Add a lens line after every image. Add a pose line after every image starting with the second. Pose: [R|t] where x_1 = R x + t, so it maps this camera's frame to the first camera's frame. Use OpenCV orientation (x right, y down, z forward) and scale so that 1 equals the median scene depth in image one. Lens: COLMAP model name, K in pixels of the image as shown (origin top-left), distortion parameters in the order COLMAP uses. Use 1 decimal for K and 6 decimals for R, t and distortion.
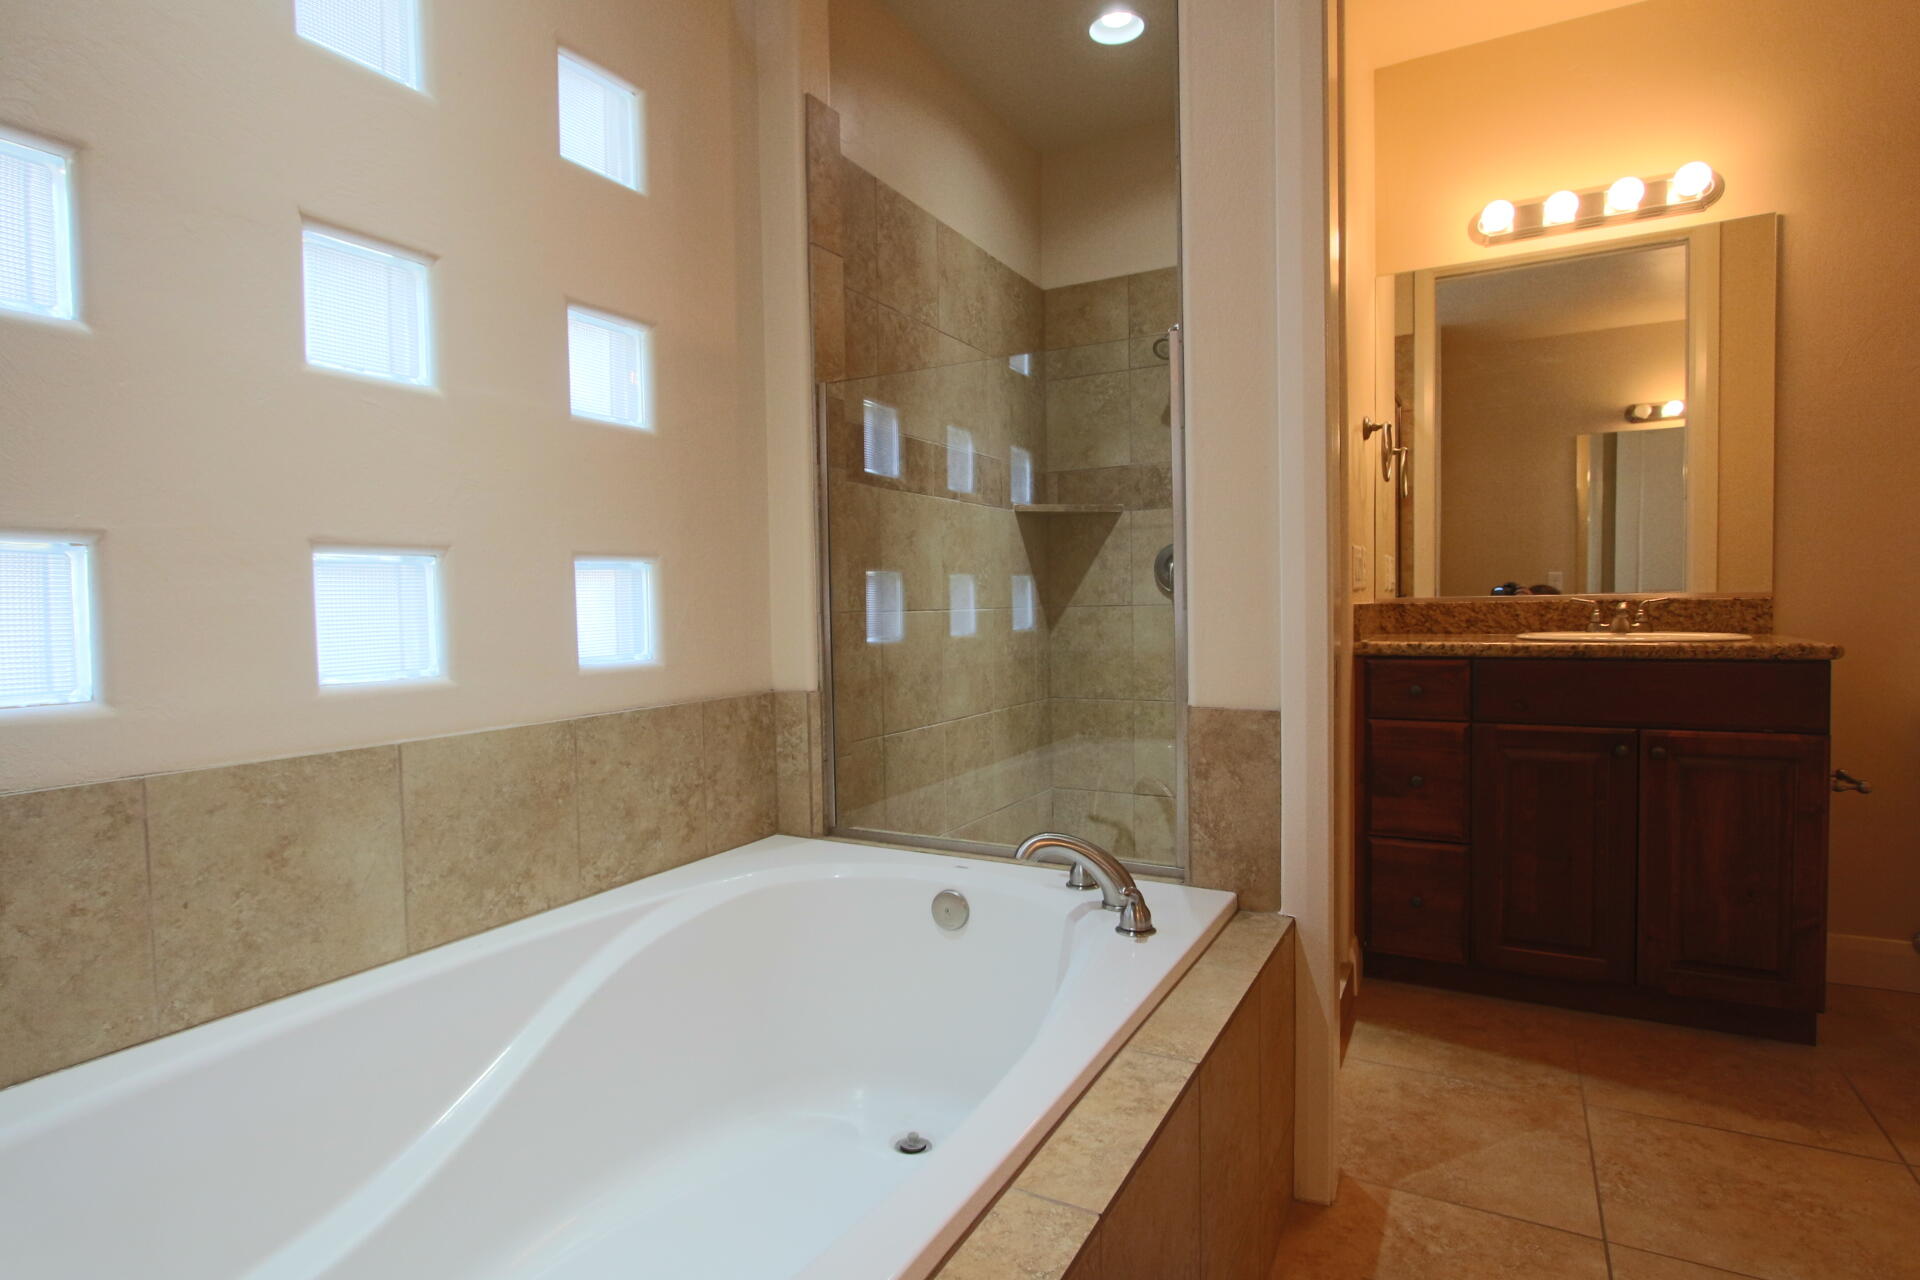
lens RADIAL K [[980.2, 0, 959.8], [0, 980.2, 637.1], [0, 0, 1]] dist [-0.017928, 0.000770]
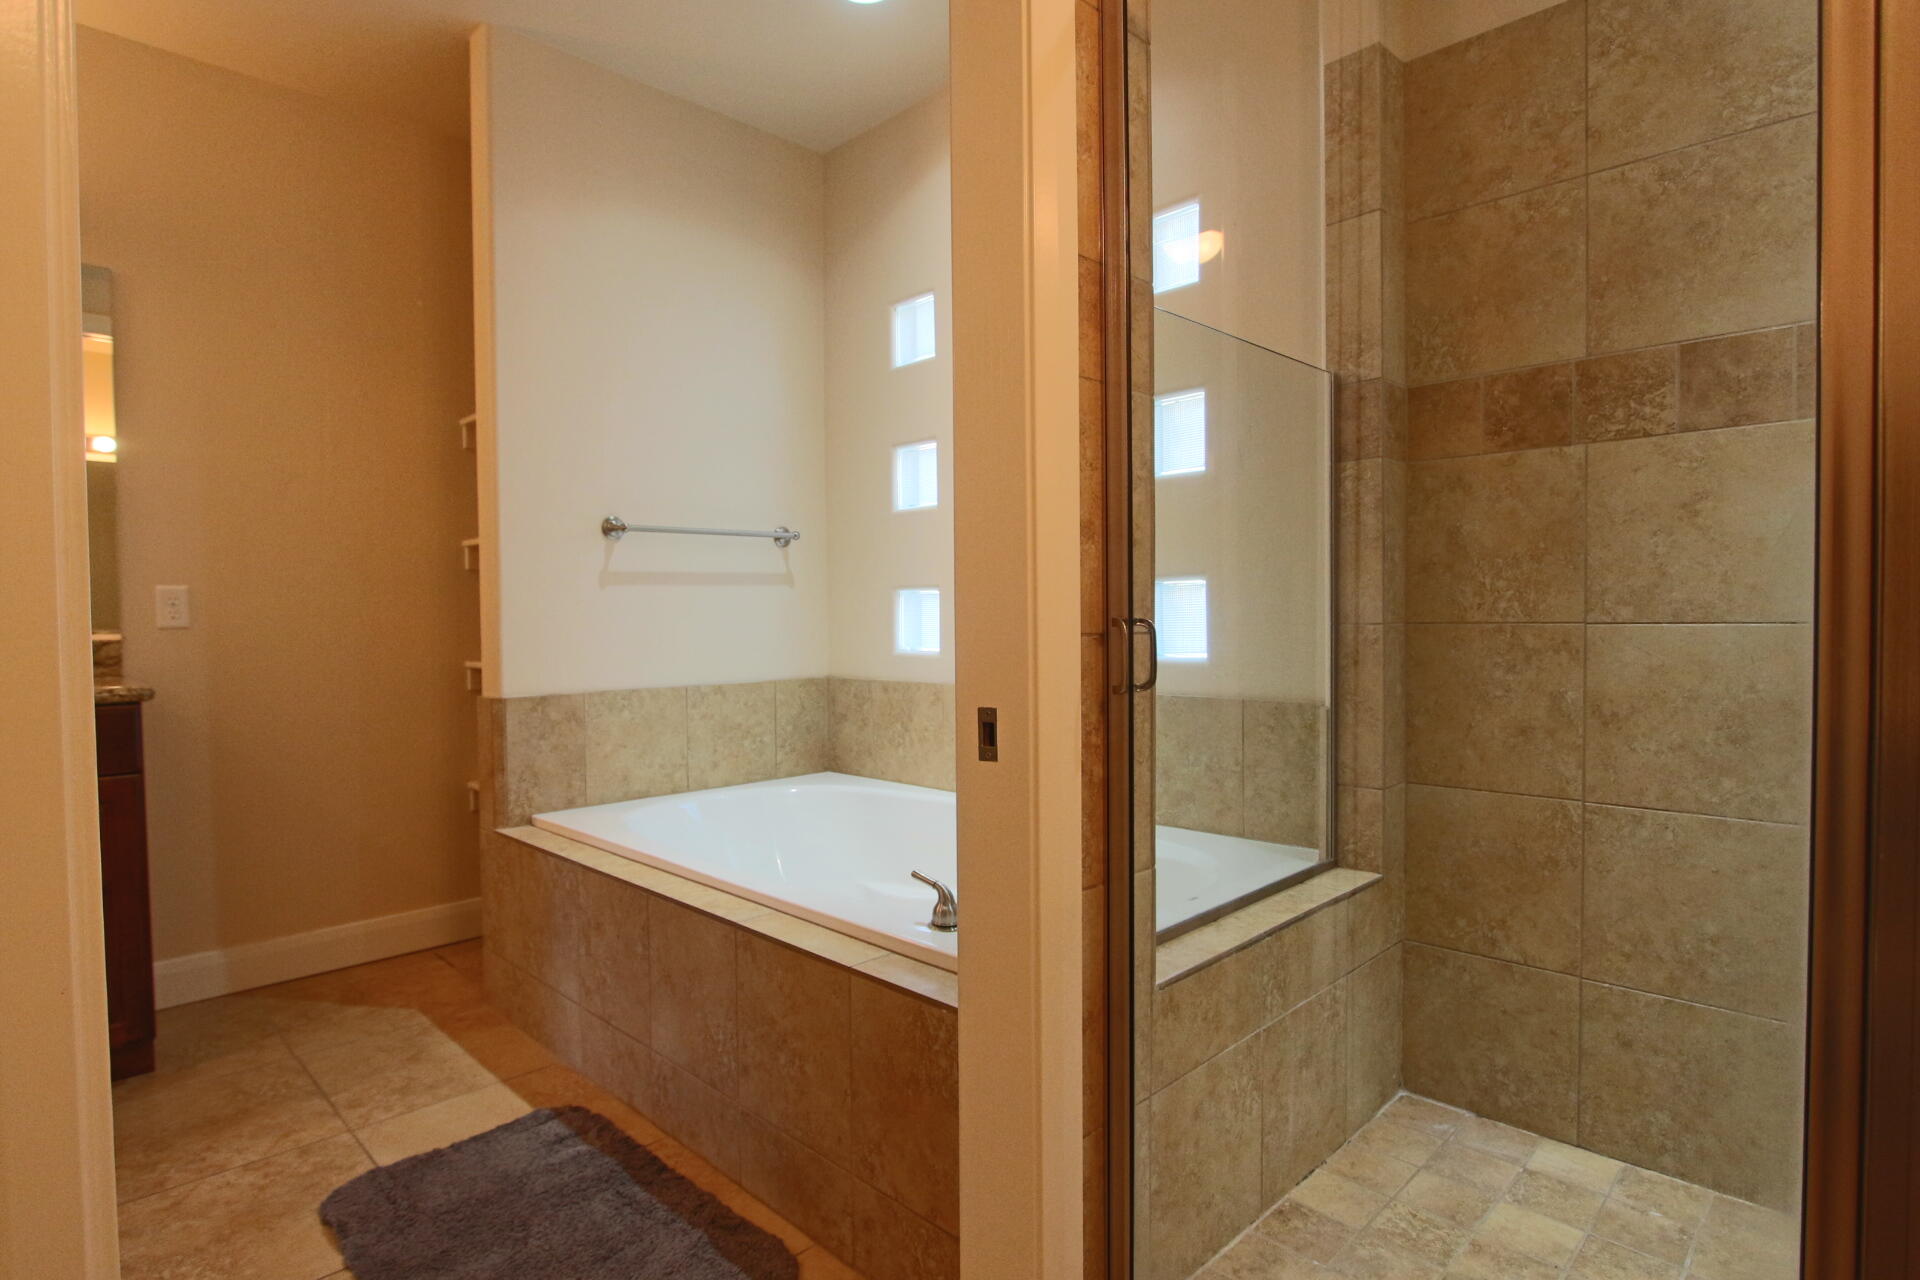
lens RADIAL K [[980.2, 0, 959.9], [0, 980.2, 640.5], [0, 0, 1]] dist [-0.017928, 0.000770]
pose [[-0.262892, 0.042159, -0.963904, 0.705333], [-0.018144, 0.998652, 0.048627, -0.039550], [0.964655, 0.030273, -0.261773, 0.762486]]
